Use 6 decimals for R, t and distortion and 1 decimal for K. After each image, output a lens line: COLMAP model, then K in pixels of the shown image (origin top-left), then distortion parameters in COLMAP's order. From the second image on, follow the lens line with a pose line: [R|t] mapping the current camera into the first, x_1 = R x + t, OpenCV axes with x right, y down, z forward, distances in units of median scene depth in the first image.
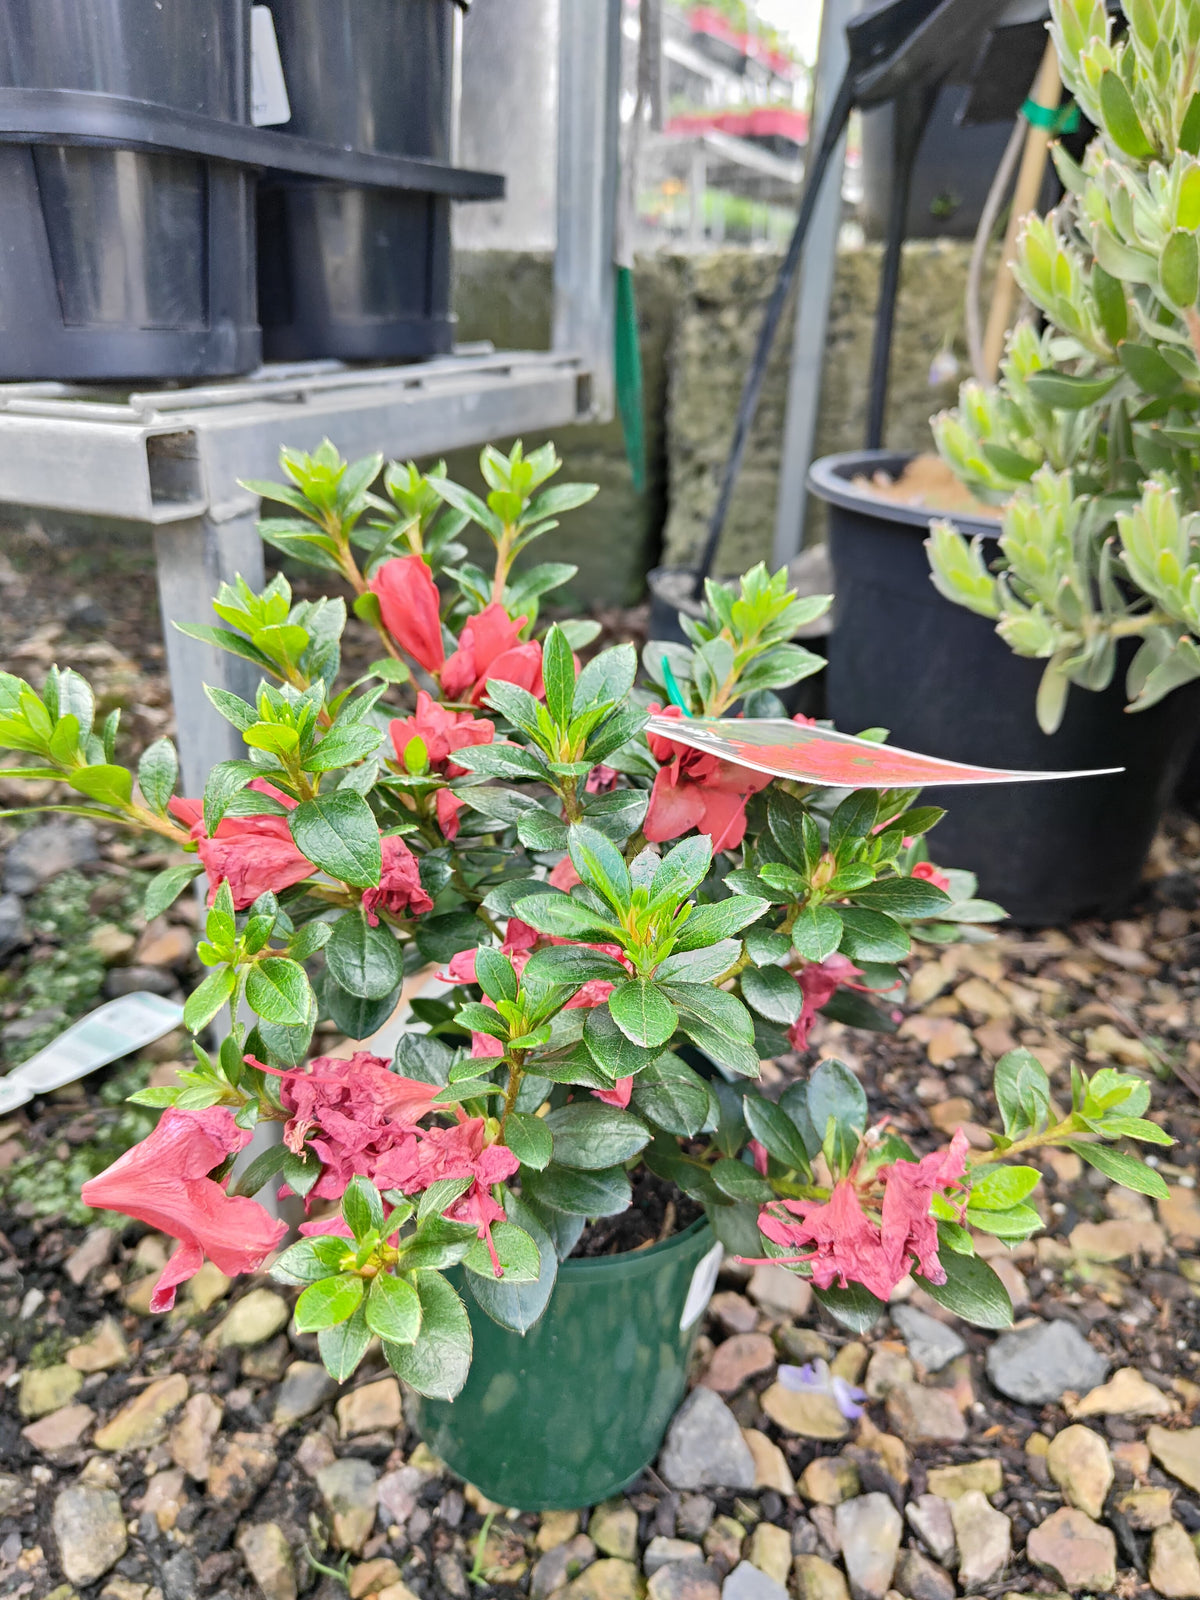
lens RADIAL K [[1162.6, 0, 558.5], [0, 1162.6, 817.5], [0, 0, 1]] dist [-0.005957, -0.006107]
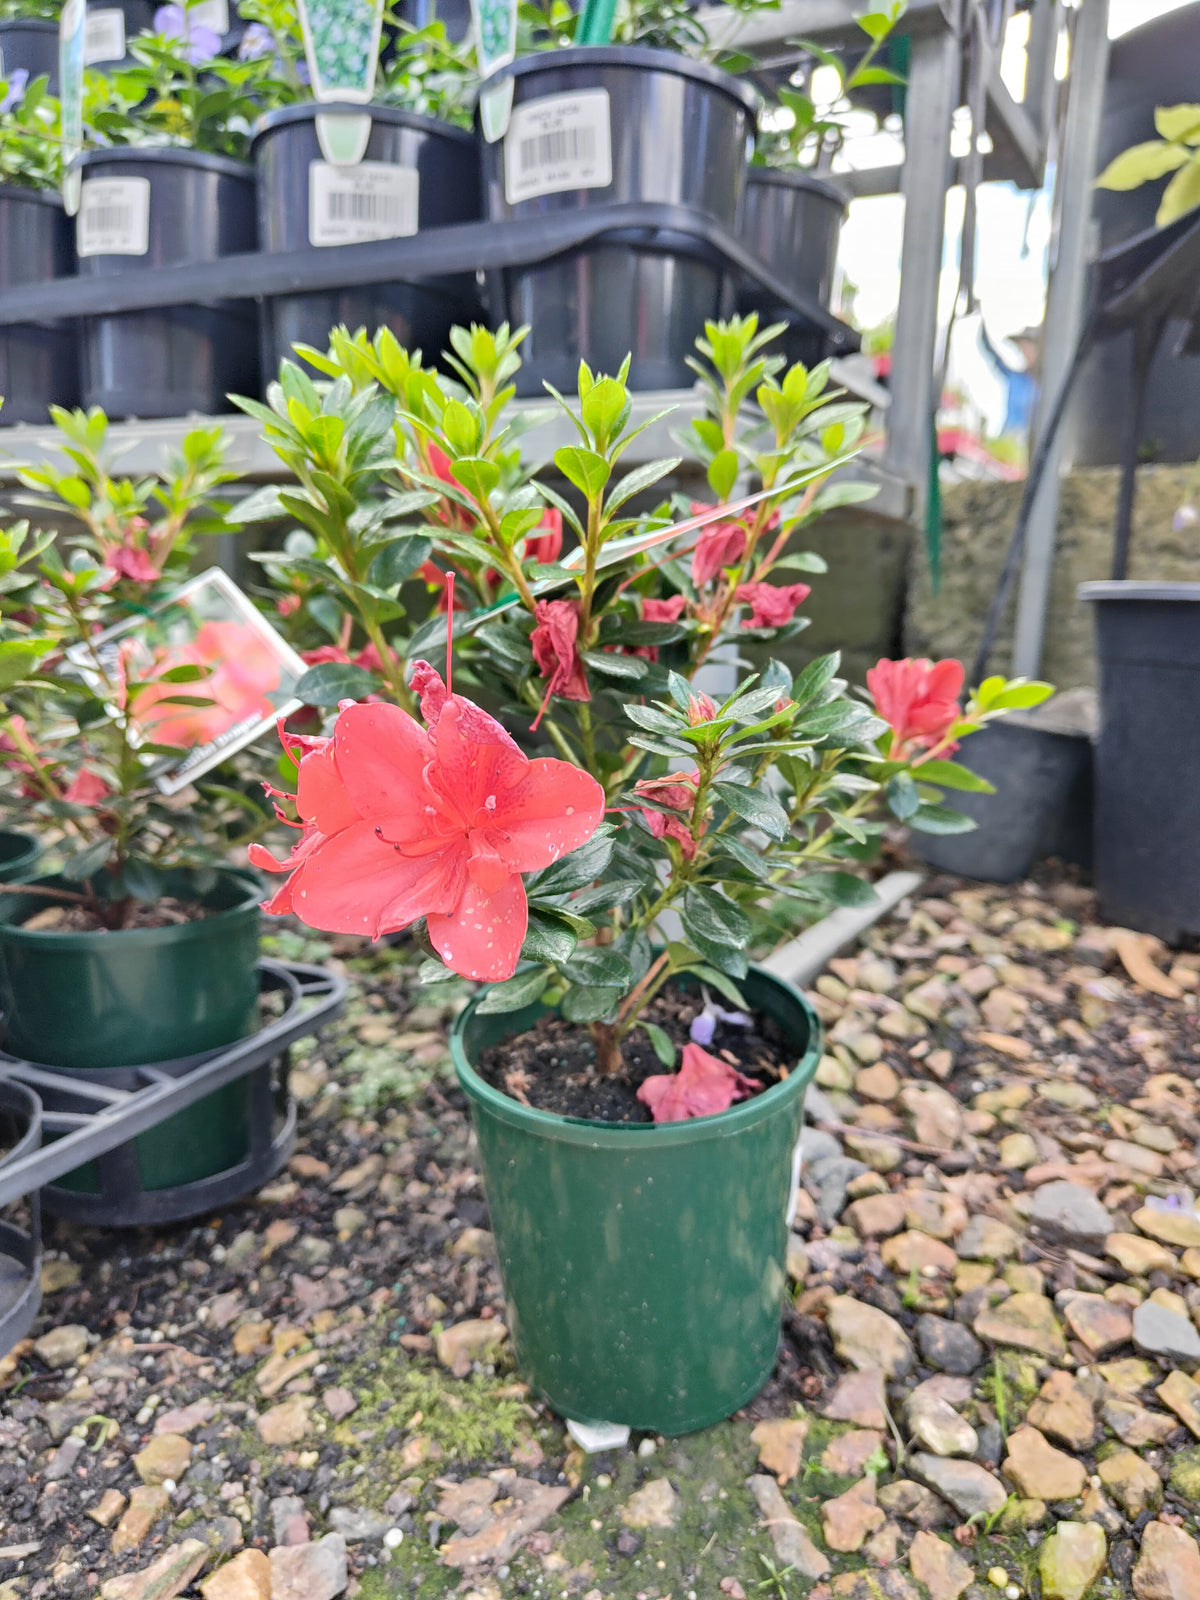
lens RADIAL K [[1146.5, 0, 606.9], [0, 1146.5, 808.3], [0, 0, 1]] dist [-0.018740, 0.011088]
pose [[0.993718, 0.037647, -0.105394, -0.222875], [-0.062206, 0.968650, -0.240515, 0.390386], [0.093035, 0.245560, 0.964906, -0.214587]]
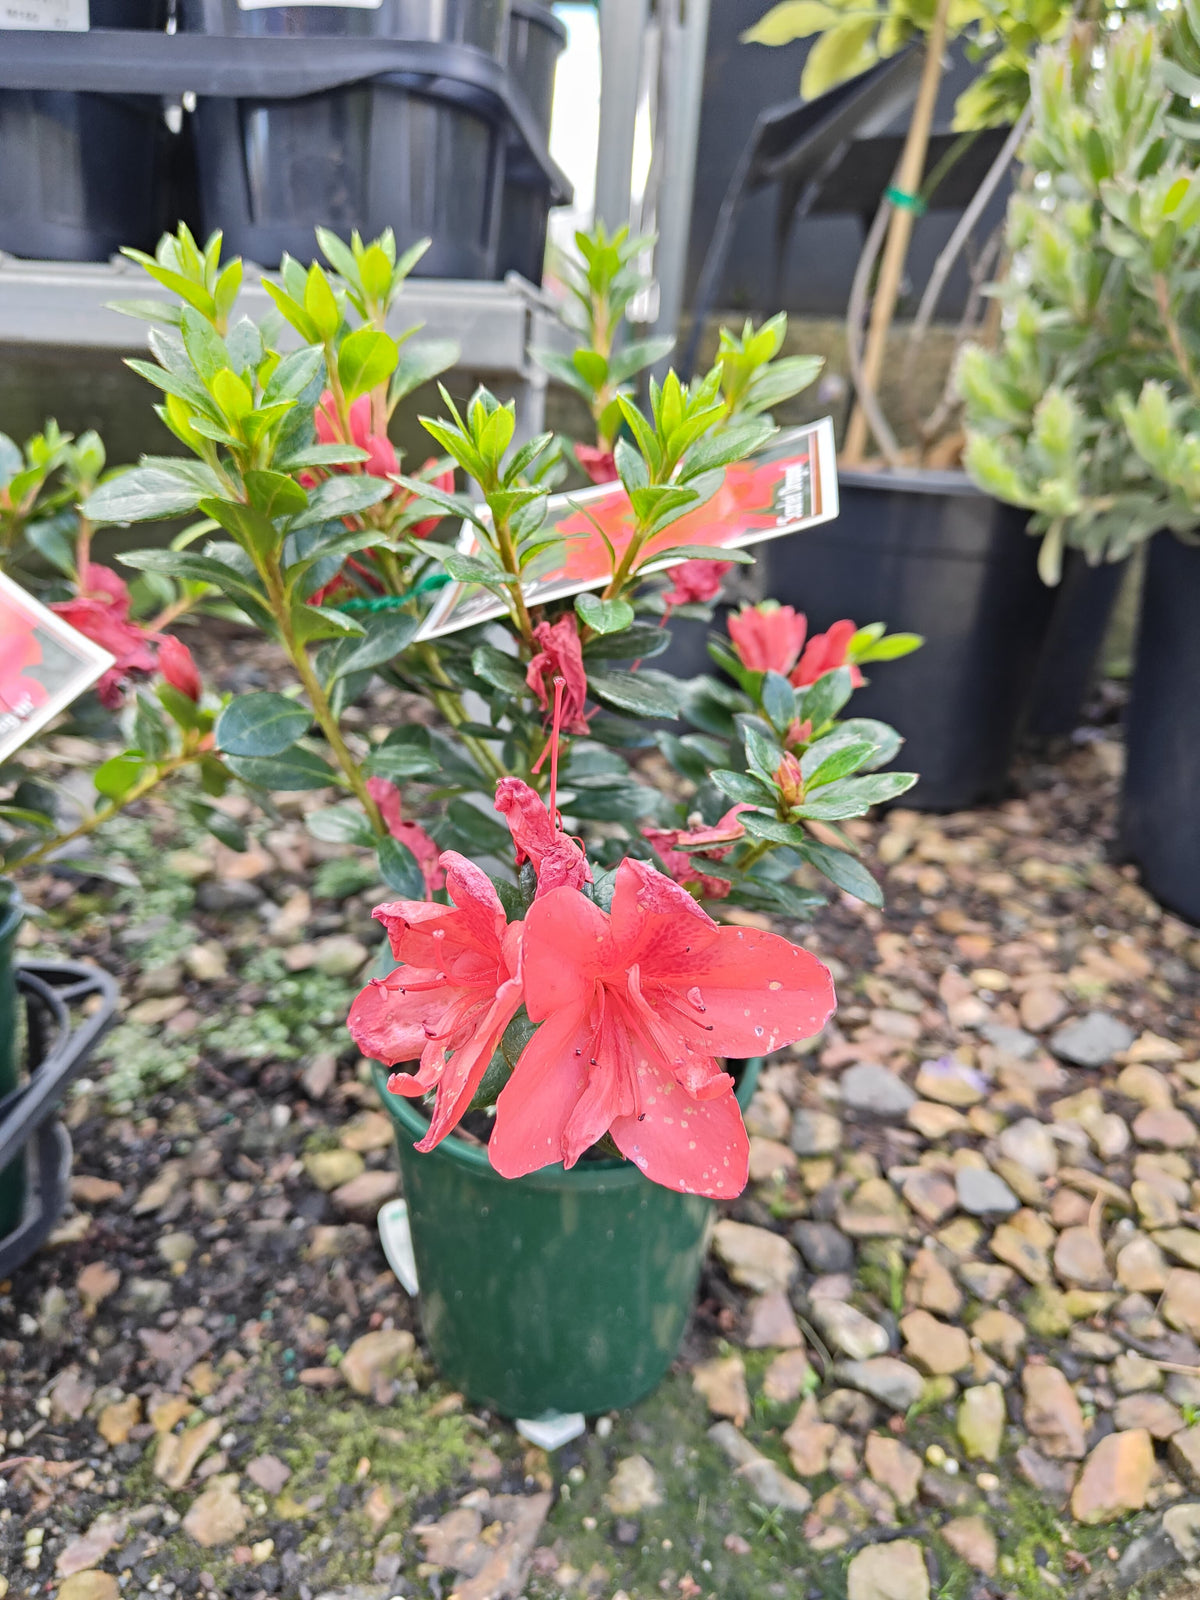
lens RADIAL K [[1137.3, 0, 598.8], [0, 1137.3, 807.1], [0, 0, 1]] dist [-0.017495, 0.006464]
pose [[0.960628, -0.049770, 0.273344, -0.471965], [0.073723, 0.994219, -0.078063, 0.249990], [-0.267879, 0.095141, 0.958744, -0.142498]]
